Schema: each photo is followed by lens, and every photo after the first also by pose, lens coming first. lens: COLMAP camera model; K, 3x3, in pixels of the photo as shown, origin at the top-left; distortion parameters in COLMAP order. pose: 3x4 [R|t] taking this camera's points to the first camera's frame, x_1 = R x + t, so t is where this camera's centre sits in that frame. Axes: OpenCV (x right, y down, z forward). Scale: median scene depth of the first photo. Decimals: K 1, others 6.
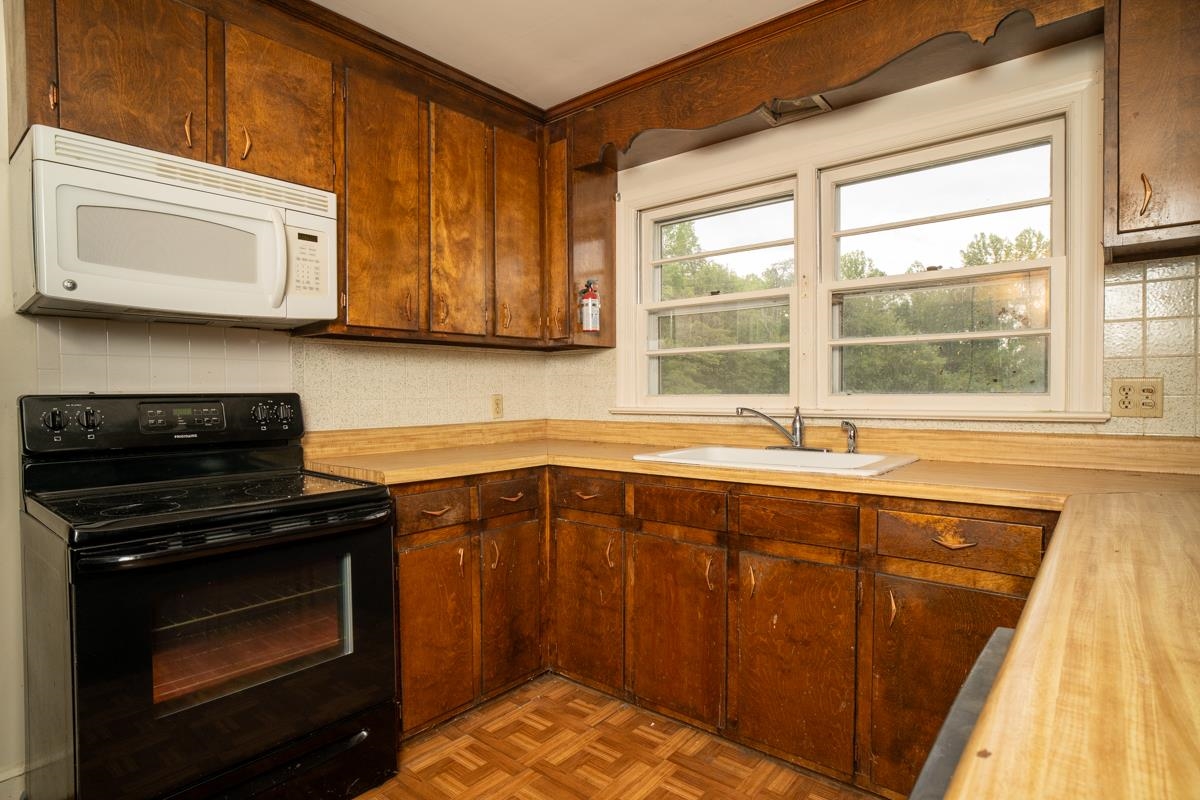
lens RADIAL K [[633.4, 0, 600.0], [0, 633.4, 400.0], [0, 0, 1]] dist [-0.052638, 0.030967]
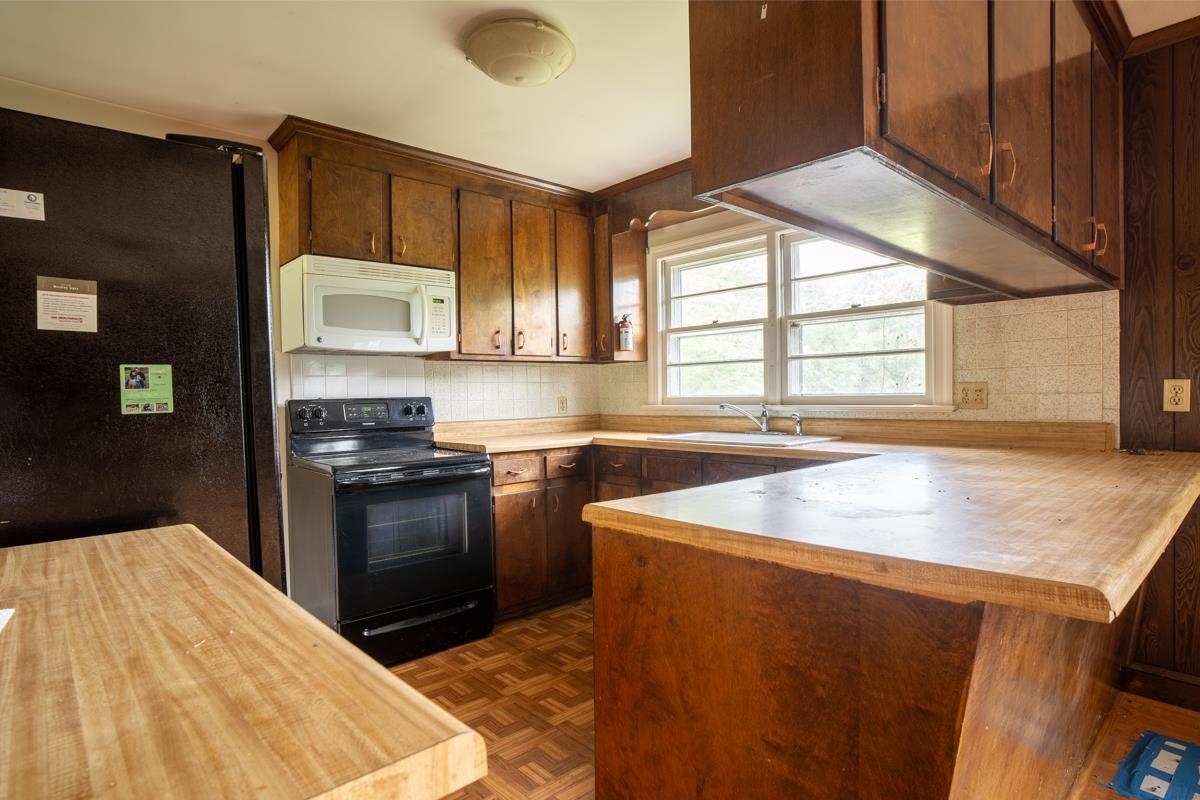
lens RADIAL K [[630.7, 0, 605.4], [0, 630.7, 392.1], [0, 0, 1]] dist [-0.023039, 0.011922]
pose [[0.992148, -0.009589, -0.124701, 0.153305], [0.007897, 0.999870, -0.014058, 0.002130], [0.124820, 0.012962, 0.992095, -0.527901]]
